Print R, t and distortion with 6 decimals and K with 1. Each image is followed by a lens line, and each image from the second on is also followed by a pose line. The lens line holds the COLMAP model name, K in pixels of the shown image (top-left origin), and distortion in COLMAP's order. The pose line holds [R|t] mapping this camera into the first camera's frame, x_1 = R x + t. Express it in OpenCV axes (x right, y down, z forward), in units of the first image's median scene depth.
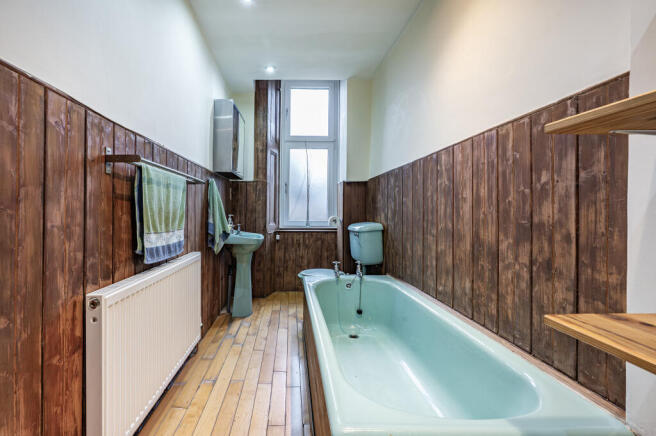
lens RADIAL K [[273.1, 0, 294.1], [0, 273.1, 219.8], [0, 0, 1]] dist [-0.000882, -0.000262]
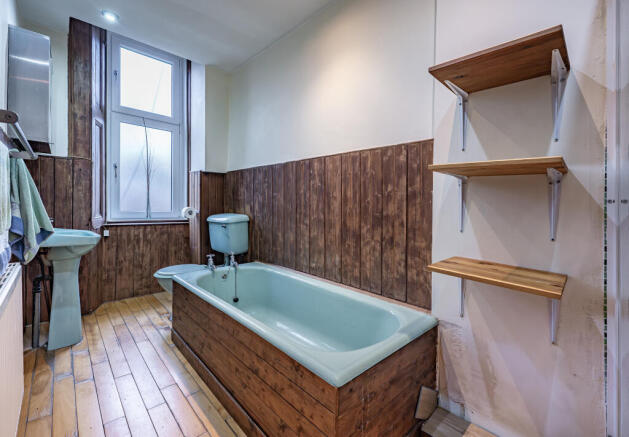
lens RADIAL K [[269.2, 0, 316.0], [0, 269.2, 214.9], [0, 0, 1]] dist [0.000487, -0.000308]
pose [[0.728135, -0.011670, 0.685335, -0.179986], [-0.003436, 0.999780, 0.020675, -0.007818], [-0.685425, -0.017409, 0.727935, 0.034791]]
